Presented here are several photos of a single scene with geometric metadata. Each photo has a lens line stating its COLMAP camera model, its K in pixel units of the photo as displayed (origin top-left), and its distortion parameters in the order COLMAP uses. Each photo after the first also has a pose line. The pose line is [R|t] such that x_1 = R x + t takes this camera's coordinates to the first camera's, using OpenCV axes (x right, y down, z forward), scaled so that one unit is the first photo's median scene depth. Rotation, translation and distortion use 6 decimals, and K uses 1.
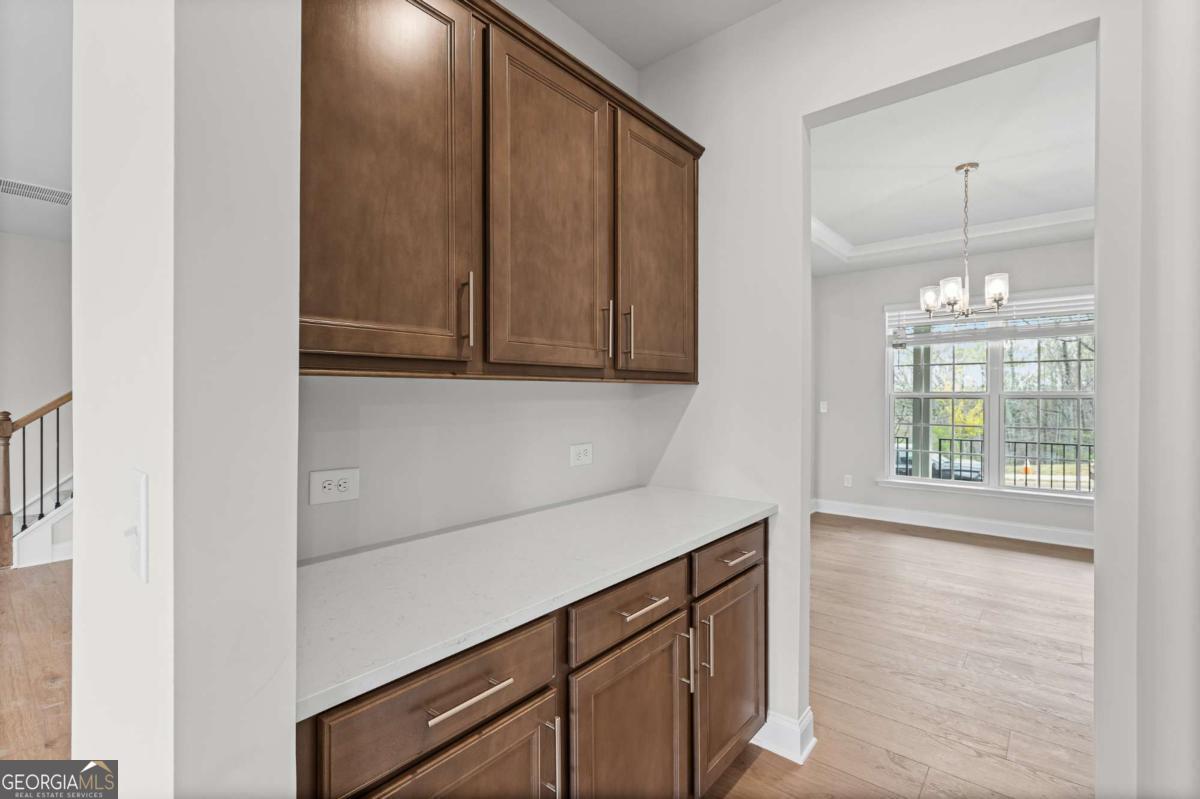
lens RADIAL K [[545.5, 0, 599.8], [0, 545.5, 400.6], [0, 0, 1]] dist [-0.019166, 0.000013]
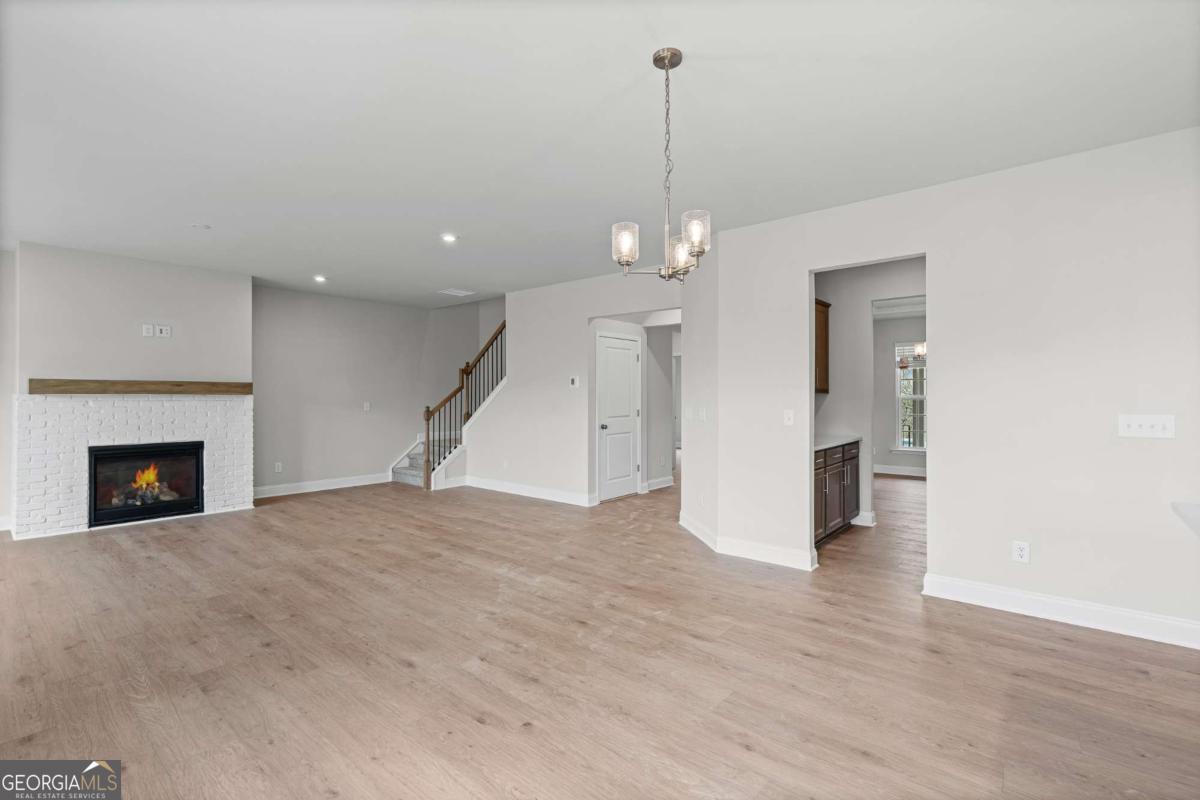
lens RADIAL K [[545.5, 0, 595.9], [0, 545.5, 401.8], [0, 0, 1]] dist [-0.019166, 0.000013]
pose [[0.999953, -0.000653, -0.009648, -0.361526], [0.000633, 0.999997, -0.002165, 0.005153], [0.009649, 0.002159, 0.999951, -0.643911]]
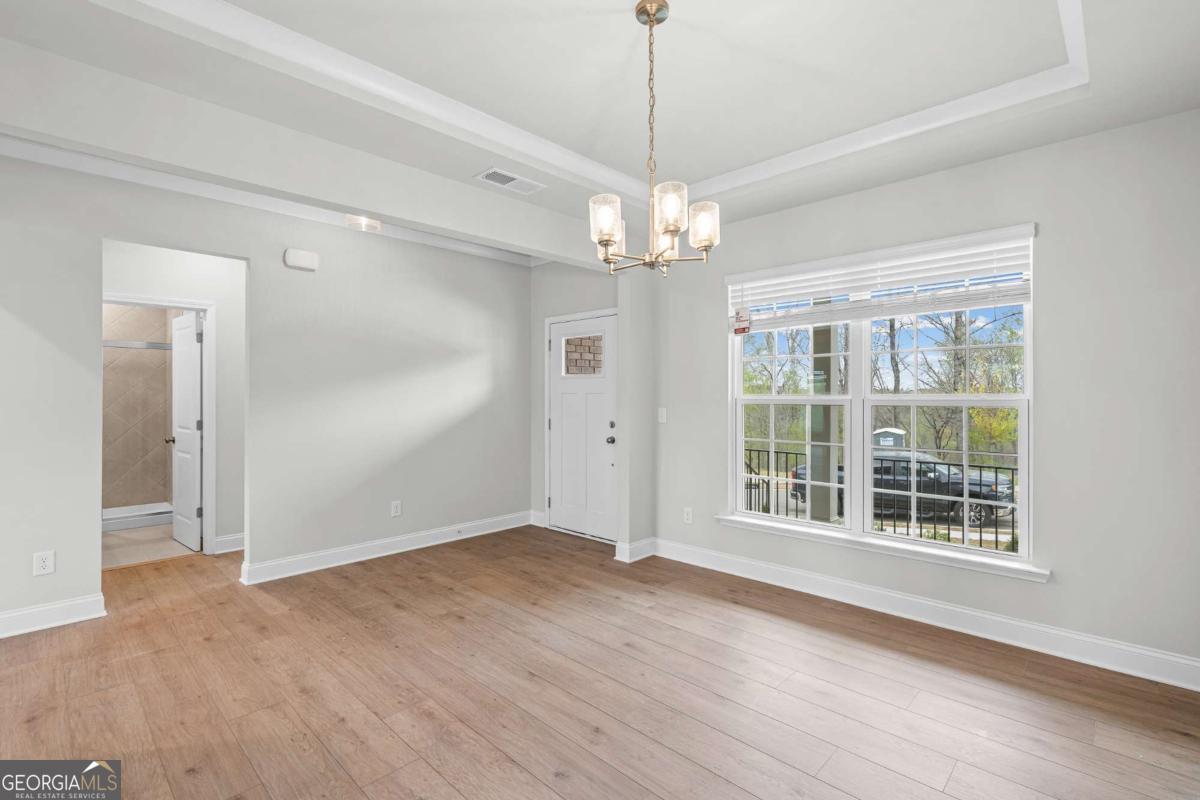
lens RADIAL K [[545.5, 0, 601.0], [0, 545.5, 389.3], [0, 0, 1]] dist [-0.019166, 0.000013]
pose [[0.996361, -0.006011, -0.085020, 0.421705], [0.004193, 0.999759, -0.021543, -0.008659], [0.085129, 0.021108, 0.996146, 0.262202]]
